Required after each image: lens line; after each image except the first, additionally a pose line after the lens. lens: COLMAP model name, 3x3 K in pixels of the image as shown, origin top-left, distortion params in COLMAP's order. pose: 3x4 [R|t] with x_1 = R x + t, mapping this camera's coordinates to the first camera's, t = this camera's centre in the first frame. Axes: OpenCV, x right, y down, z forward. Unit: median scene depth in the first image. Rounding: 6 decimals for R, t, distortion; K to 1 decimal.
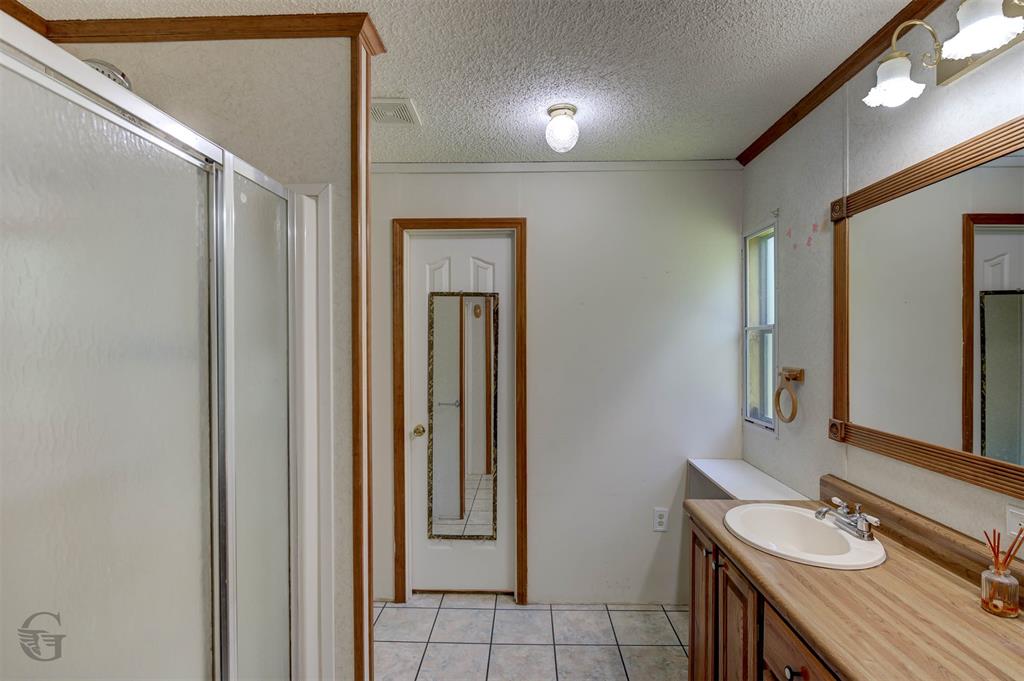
lens RADIAL K [[491.5, 0, 515.3], [0, 491.5, 342.8], [0, 0, 1]] dist [0.003955, -0.004679]
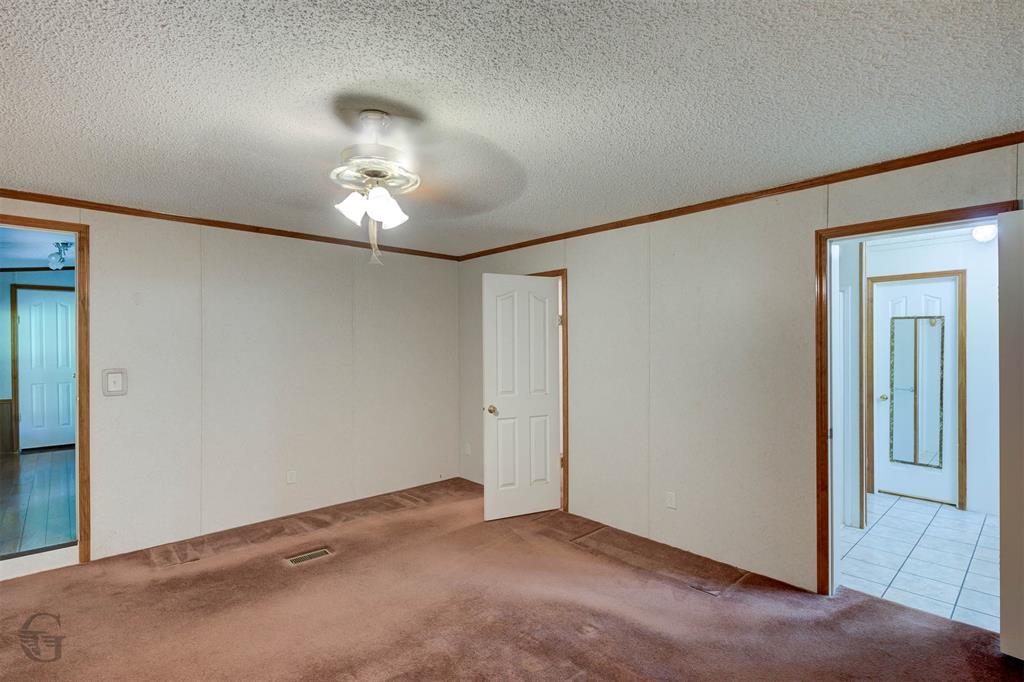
lens RADIAL K [[491.5, 0, 518.5], [0, 491.5, 349.2], [0, 0, 1]] dist [0.003955, -0.004679]
pose [[0.698749, 0.003144, -0.715360, 0.143148], [-0.000394, 0.999992, 0.004010, 0.001804], [0.715367, -0.002520, 0.698744, -1.122044]]
